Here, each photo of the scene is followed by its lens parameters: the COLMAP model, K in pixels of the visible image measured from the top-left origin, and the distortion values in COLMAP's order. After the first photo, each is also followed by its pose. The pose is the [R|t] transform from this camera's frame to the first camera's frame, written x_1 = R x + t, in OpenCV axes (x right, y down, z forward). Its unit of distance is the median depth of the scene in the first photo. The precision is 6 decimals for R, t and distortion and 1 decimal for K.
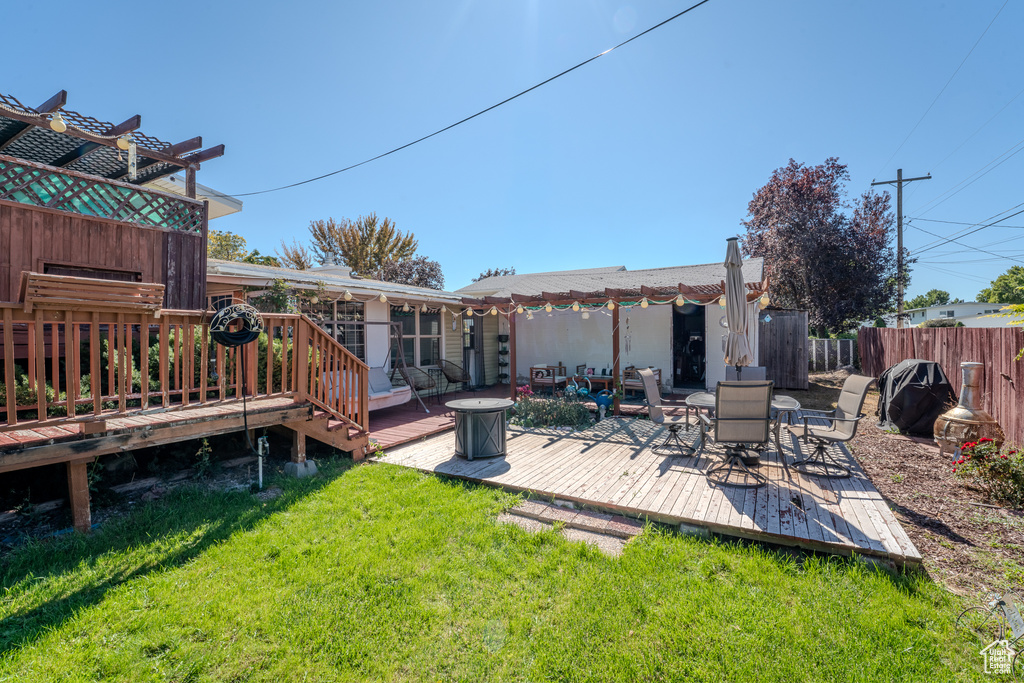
lens RADIAL K [[451.2, 0, 512.0], [0, 451.2, 341.5], [0, 0, 1]] dist [-0.019716, -0.000091]
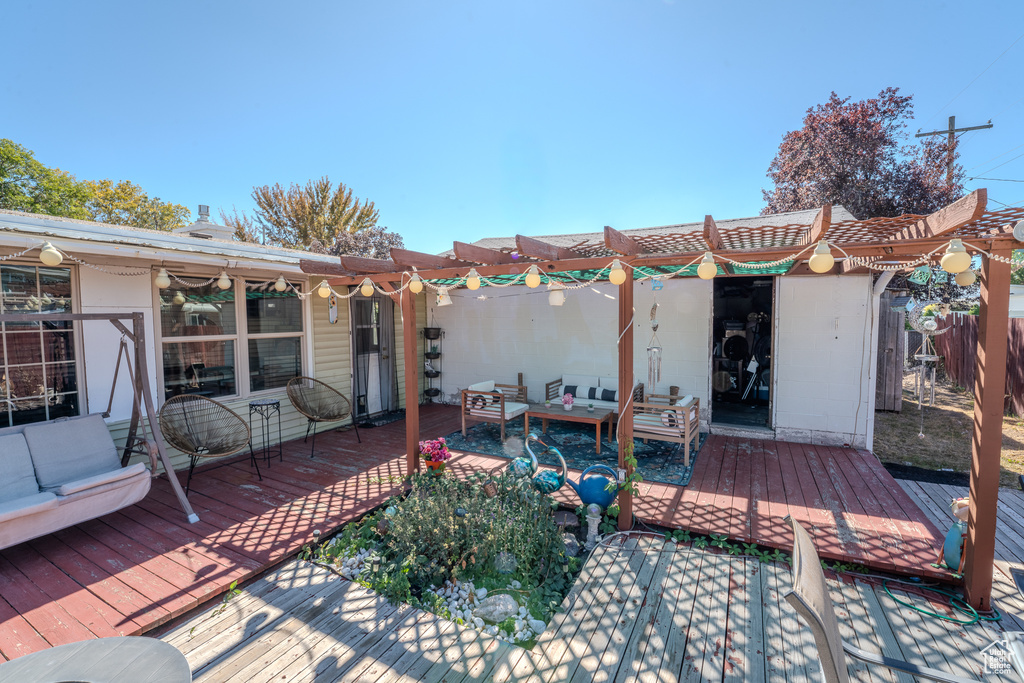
lens RADIAL K [[451.2, 0, 512.0], [0, 451.2, 341.5], [0, 0, 1]] dist [-0.019716, -0.000091]
pose [[0.999292, -0.002060, 0.037563, 0.047454], [0.000391, 0.999015, 0.044376, -0.016106], [-0.037618, -0.044330, 0.998308, 0.256691]]
